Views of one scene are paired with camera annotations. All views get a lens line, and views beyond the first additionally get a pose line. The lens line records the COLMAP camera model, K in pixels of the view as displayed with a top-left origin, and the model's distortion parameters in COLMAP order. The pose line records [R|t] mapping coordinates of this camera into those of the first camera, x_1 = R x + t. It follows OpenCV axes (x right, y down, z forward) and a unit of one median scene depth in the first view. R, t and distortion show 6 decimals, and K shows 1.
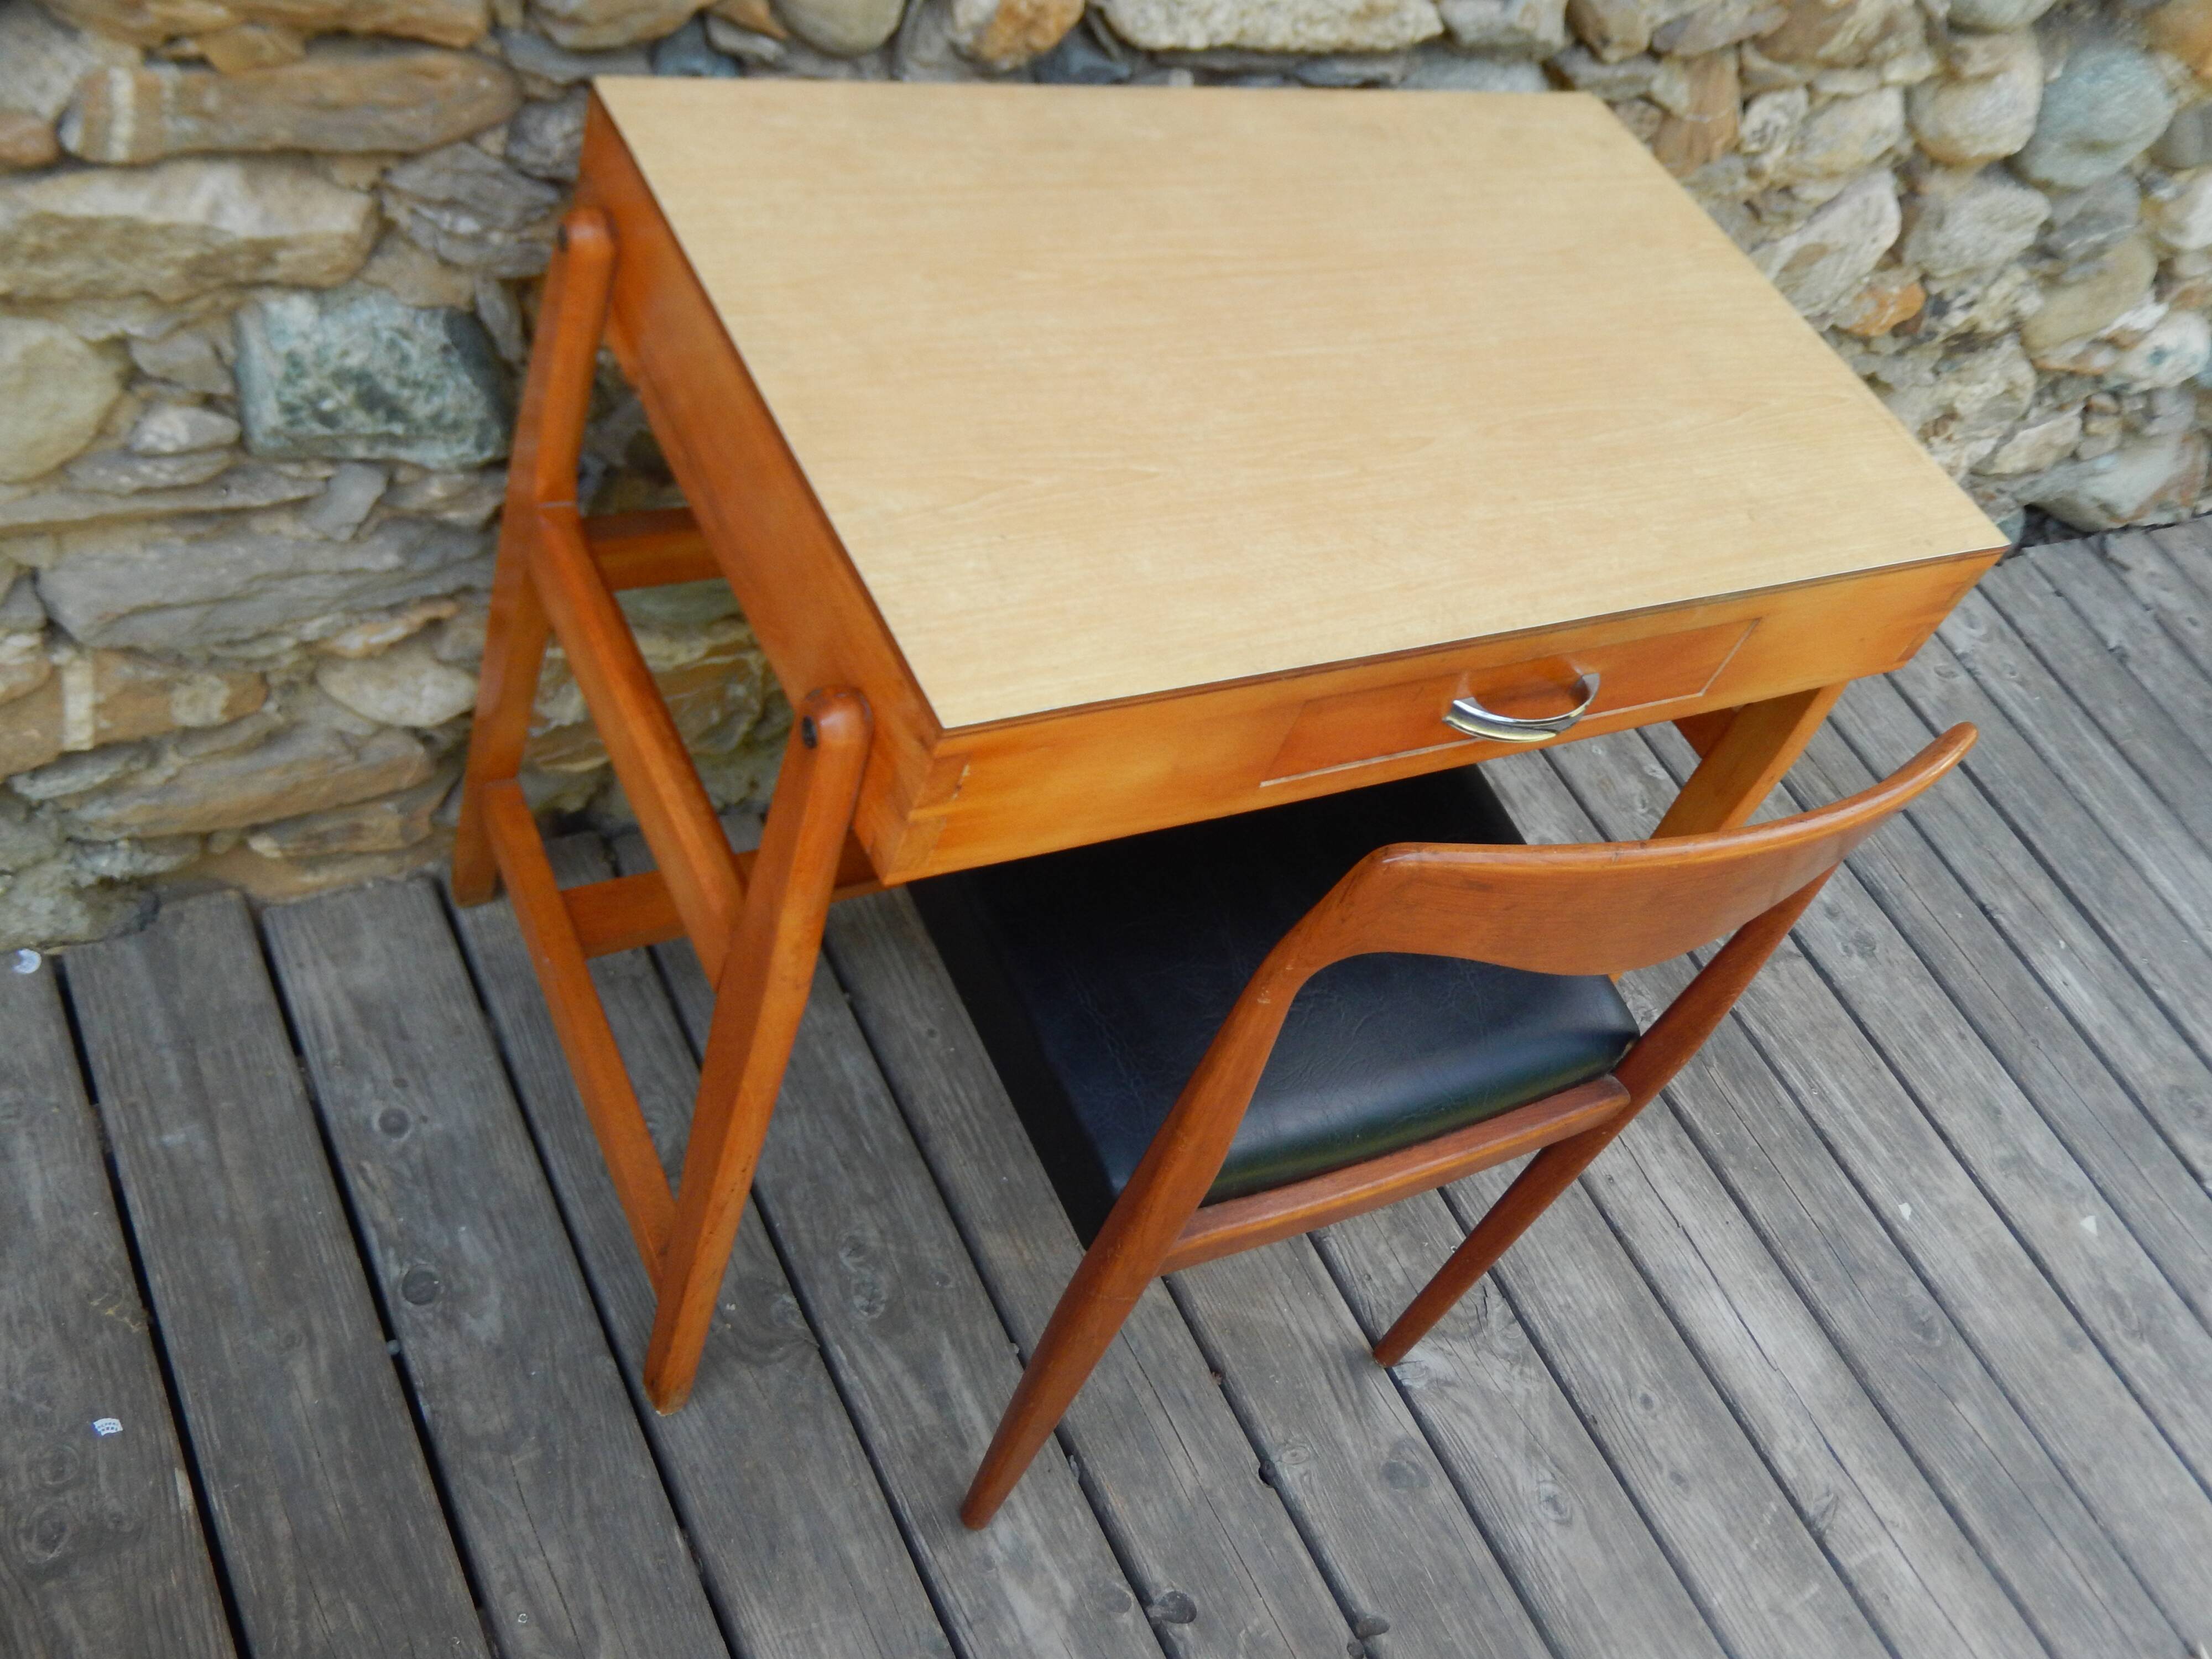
lens RADIAL K [[2007.9, 0, 1152.2], [0, 2007.9, 839.9], [0, 0, 1]] dist [-0.038035, 0.000000]
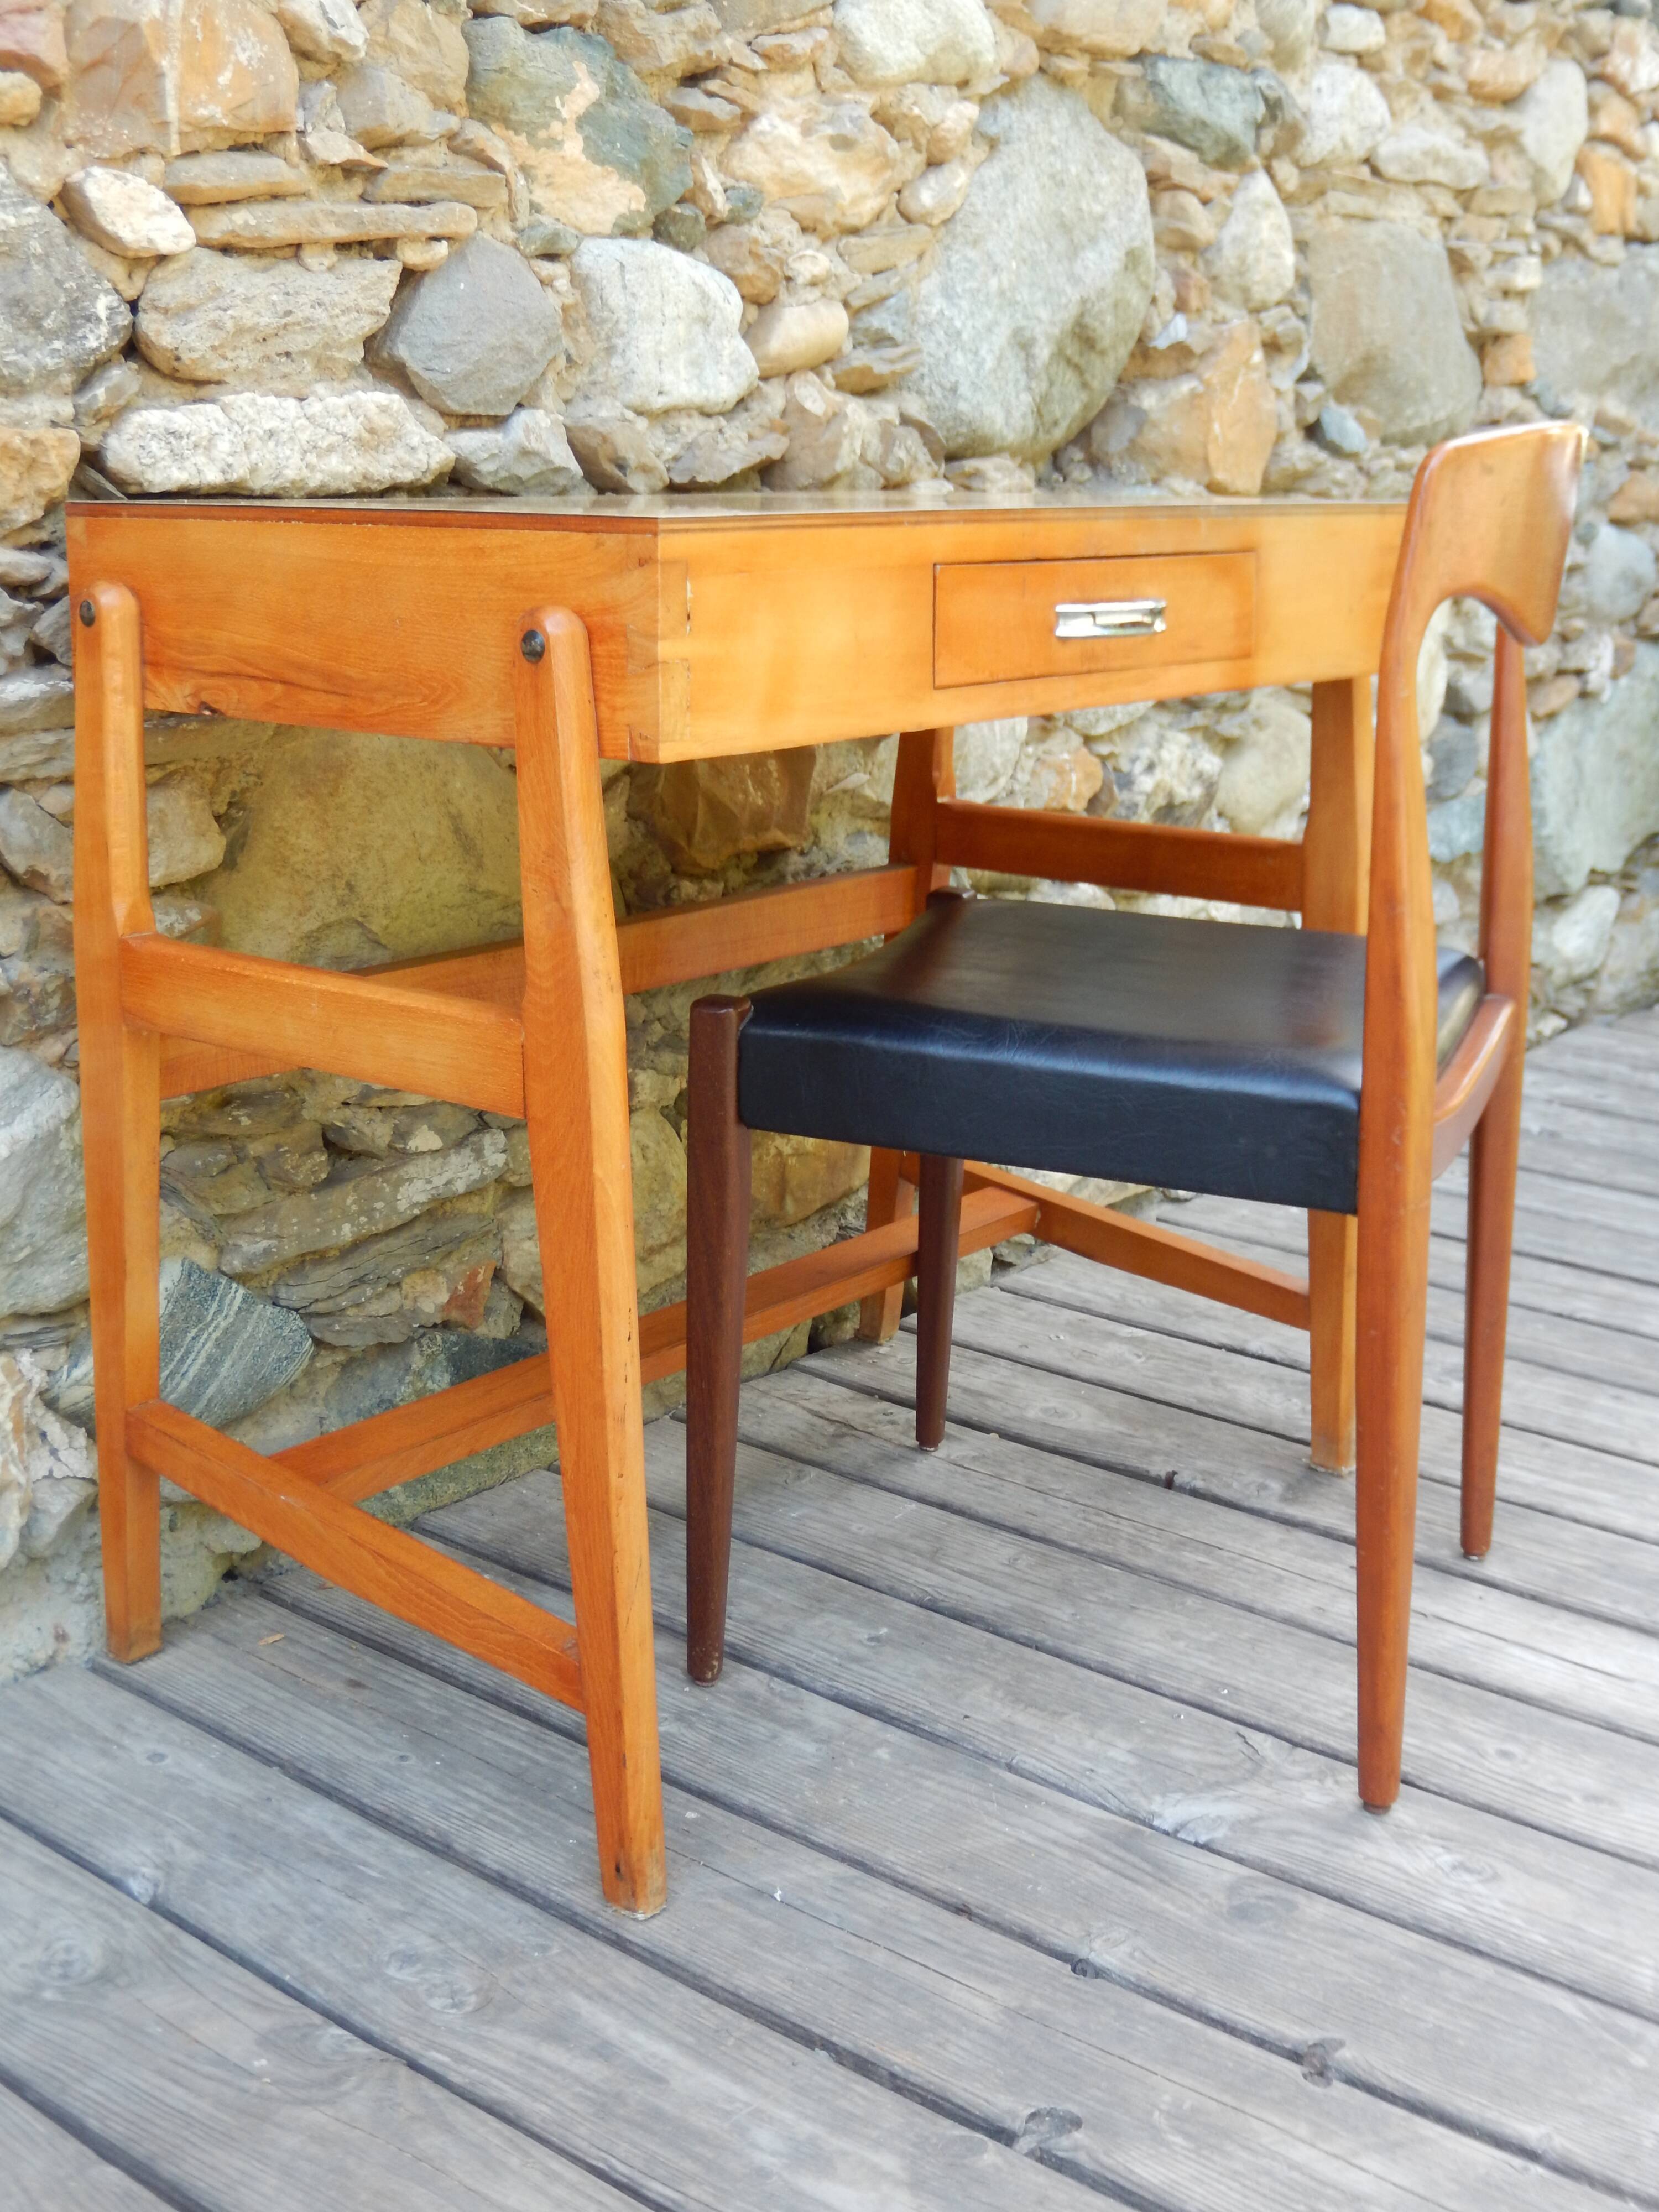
lens RADIAL K [[2496.9, 0, 871.1], [0, 2496.9, 1106.9], [0, 0, 1]] dist [-0.069669, 0.000000]
pose [[0.877413, -0.396574, 0.269954, -0.133678], [0.479195, 0.751187, -0.453971, 0.495706], [-0.022753, 0.527681, 0.849138, 0.129567]]
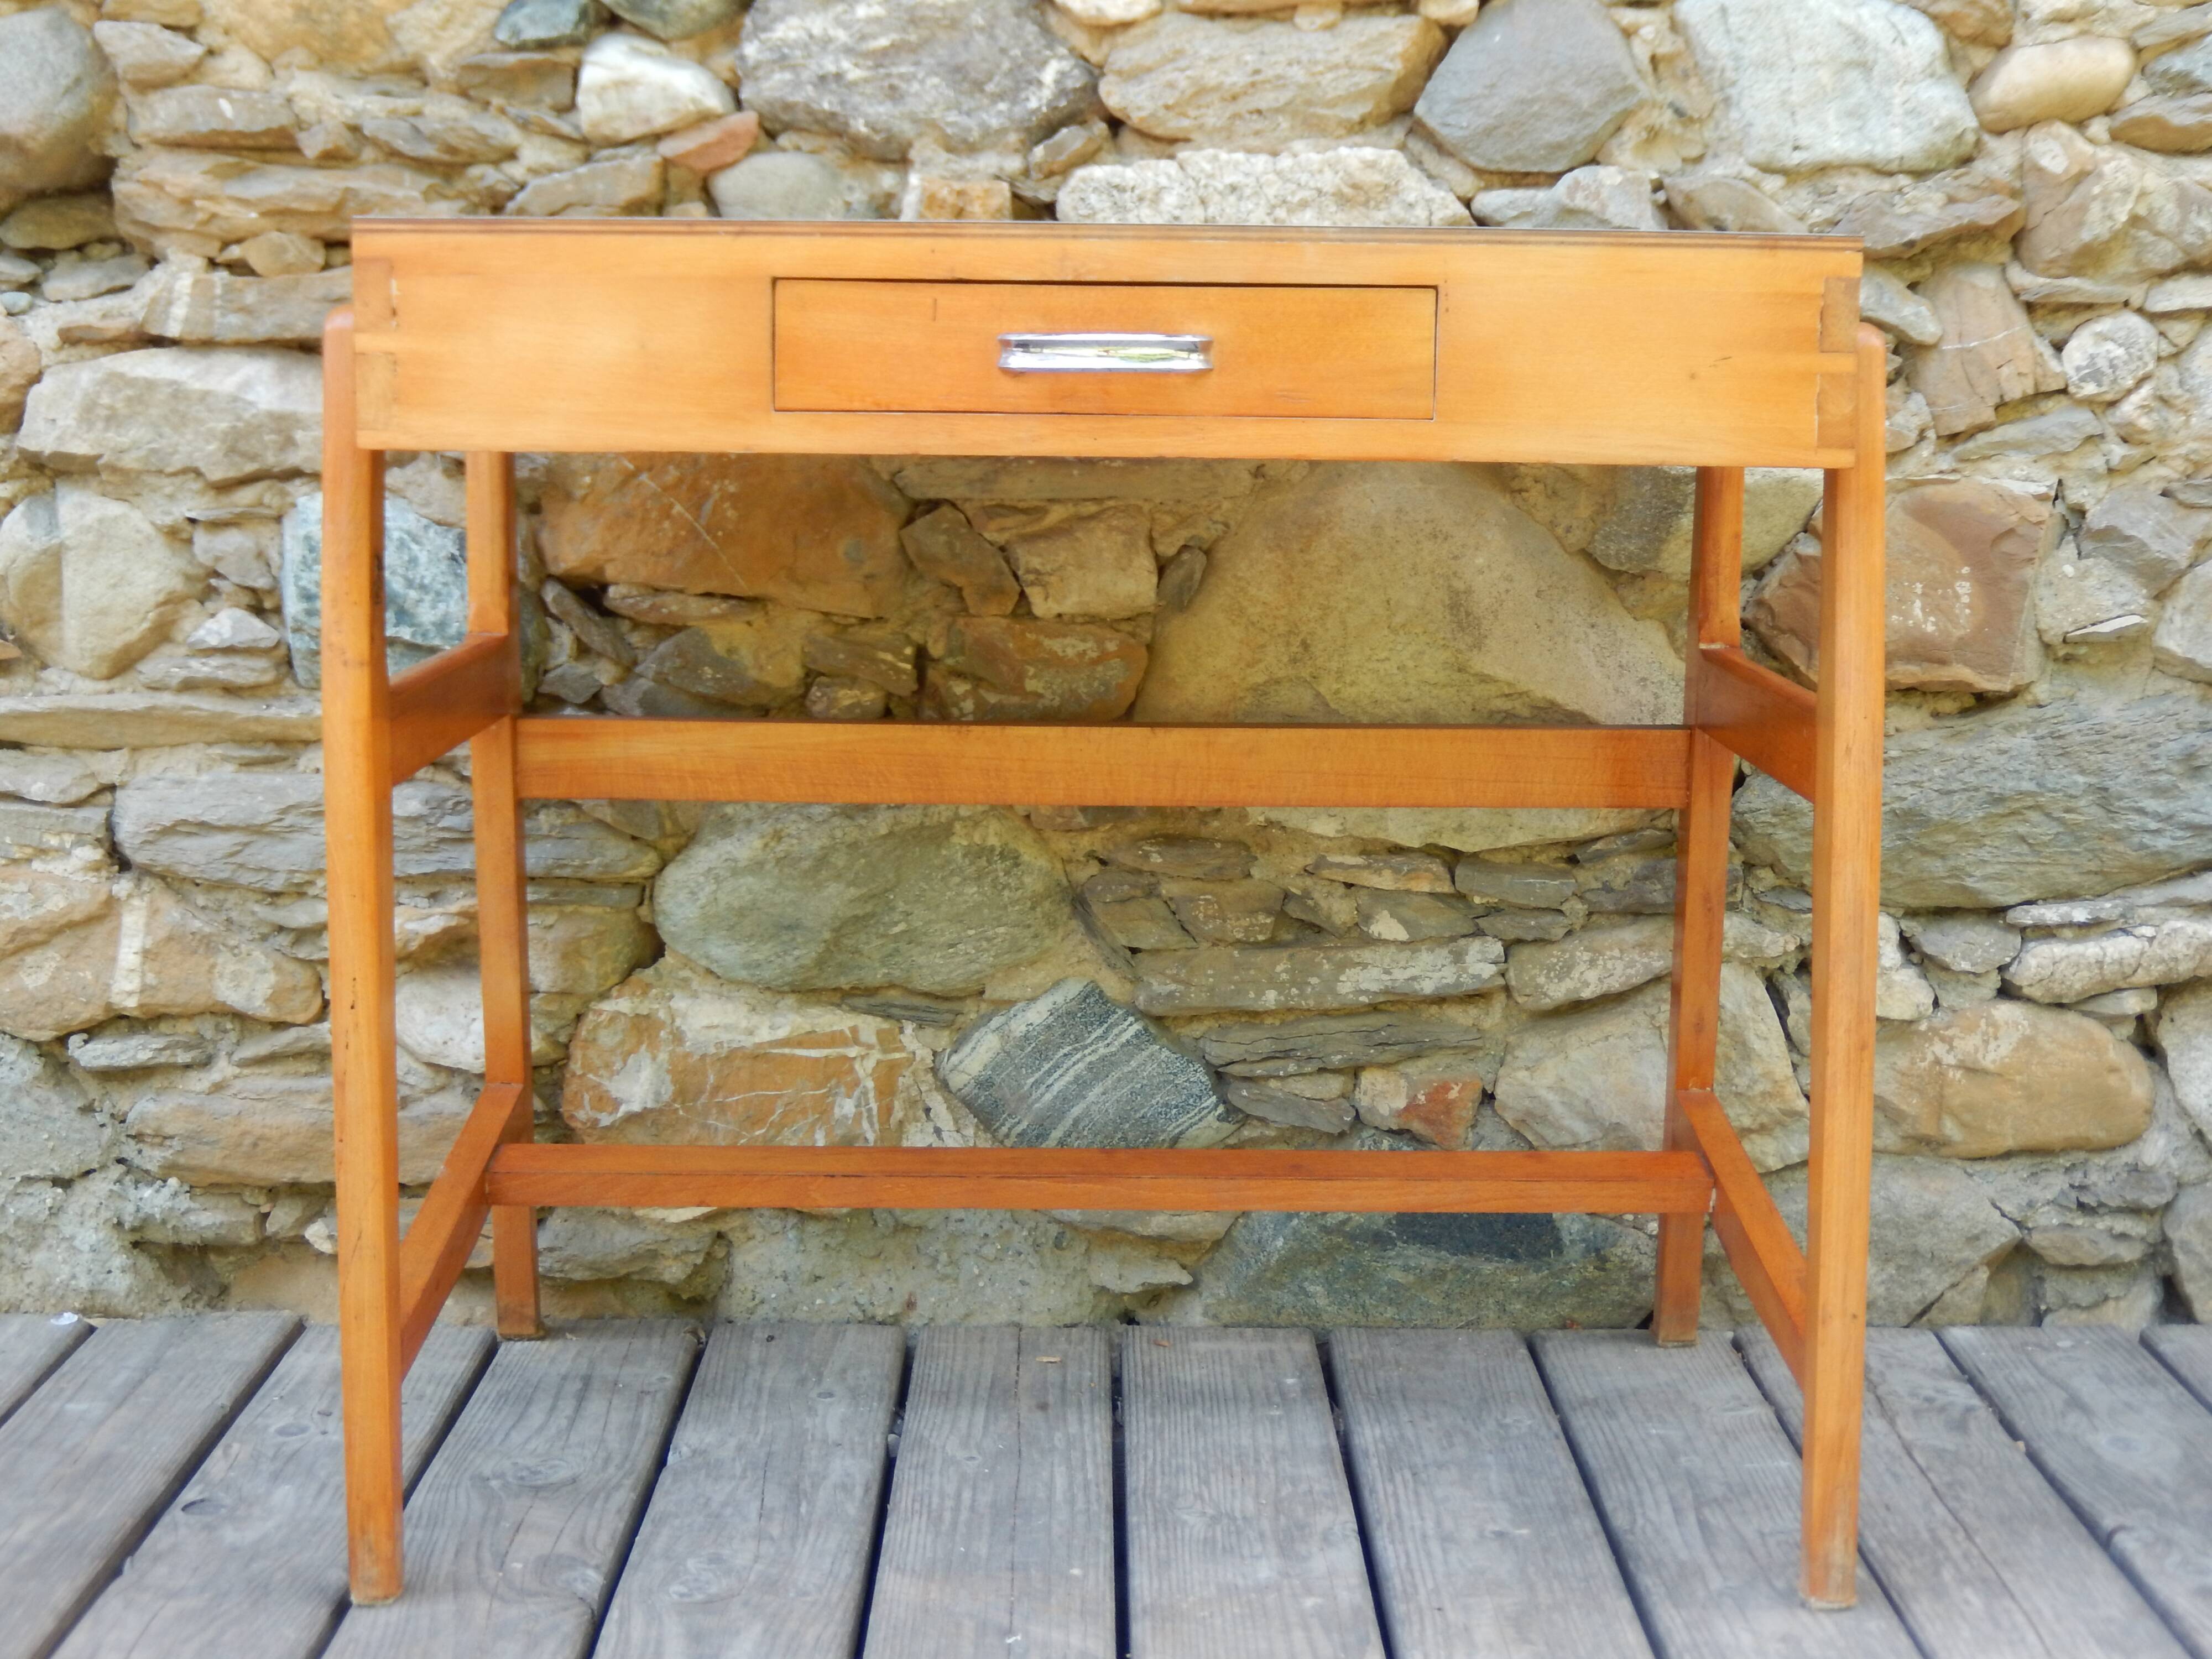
lens RADIAL K [[3194.0, 0, 1217.3], [0, 3194.0, 819.8], [0, 0, 1]] dist [-0.076334, 0.000000]
pose [[0.847625, -0.243256, -0.471548, 0.697054], [-0.170891, 0.716200, -0.676648, 0.852643], [0.502322, 0.654128, 0.565499, 0.281632]]
